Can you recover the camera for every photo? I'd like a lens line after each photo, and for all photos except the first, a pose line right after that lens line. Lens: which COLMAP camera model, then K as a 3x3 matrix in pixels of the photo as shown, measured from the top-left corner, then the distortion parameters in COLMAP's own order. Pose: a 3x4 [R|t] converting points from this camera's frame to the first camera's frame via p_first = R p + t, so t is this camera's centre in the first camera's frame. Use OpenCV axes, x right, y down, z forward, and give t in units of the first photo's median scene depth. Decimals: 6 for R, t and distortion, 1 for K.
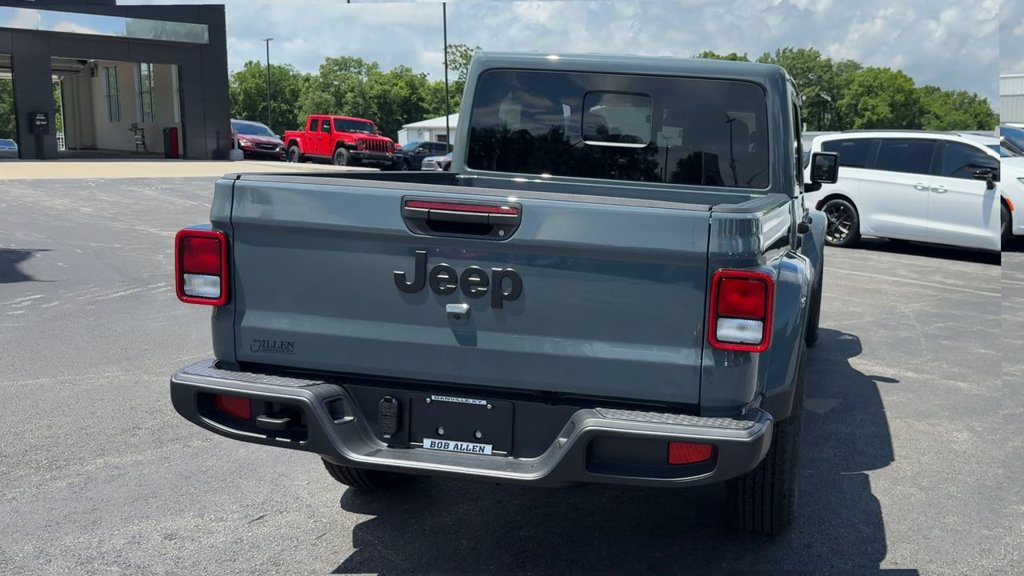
lens RADIAL K [[902.4, 0, 693.4], [0, 902.4, 288.0], [0, 0, 1]] dist [0.108658, -0.128822]
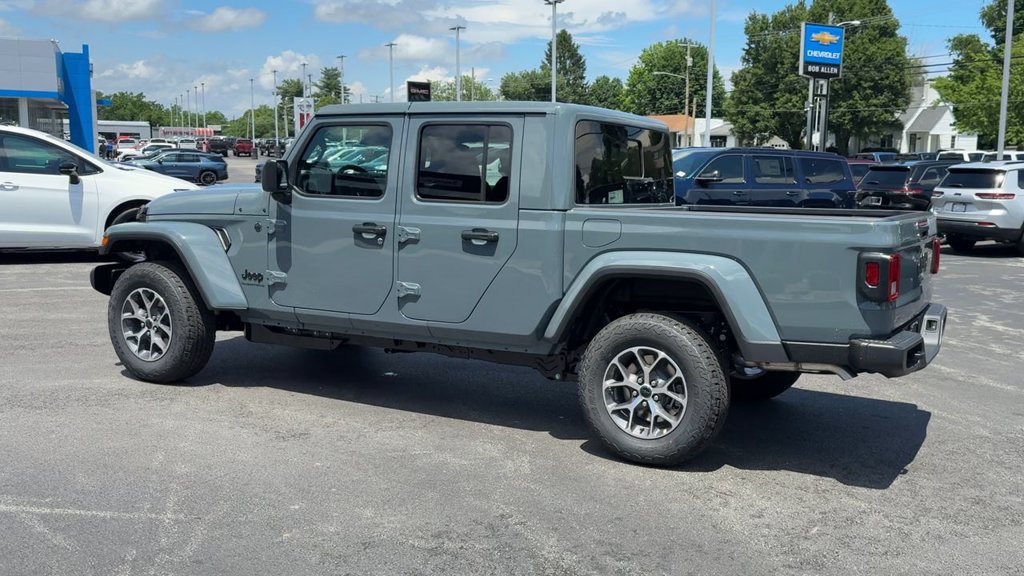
lens RADIAL K [[902.7, 0, 609.0], [0, 902.7, 286.1], [0, 0, 1]] dist [0.106057, -0.163002]
pose [[0.287736, -0.159306, 0.944367, -2.154705], [0.128019, 0.983617, 0.126922, -0.269395], [-0.949115, 0.084377, 0.303416, 0.982836]]
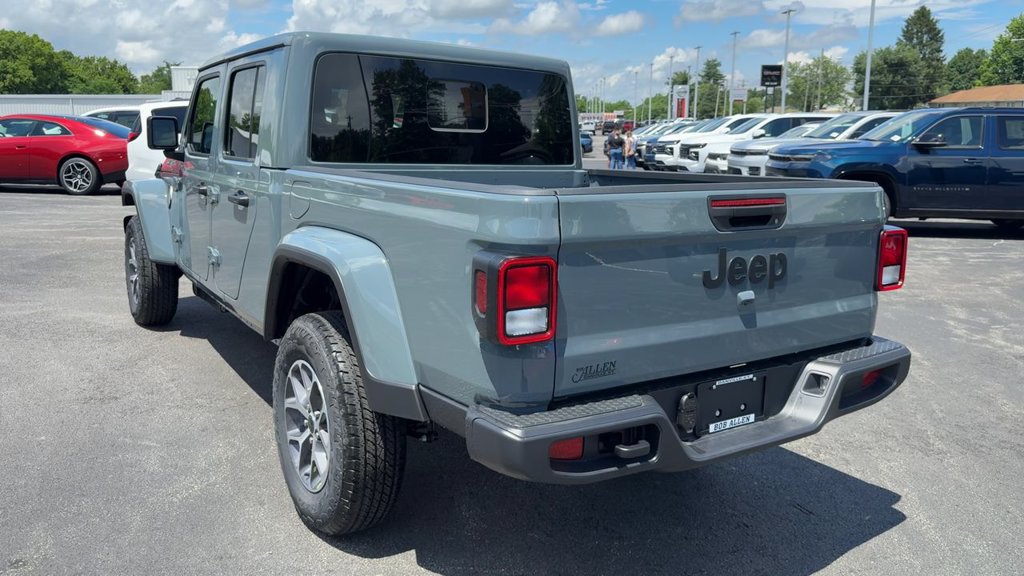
lens RADIAL K [[774.2, 0, 512.7], [0, 774.2, 236.2], [0, 0, 1]] dist [0.070827, -0.108566]
pose [[0.732035, -0.119656, 0.670676, -1.012129], [0.113731, 0.992104, 0.052867, -0.120188], [-0.671706, 0.037576, 0.739864, 0.468380]]
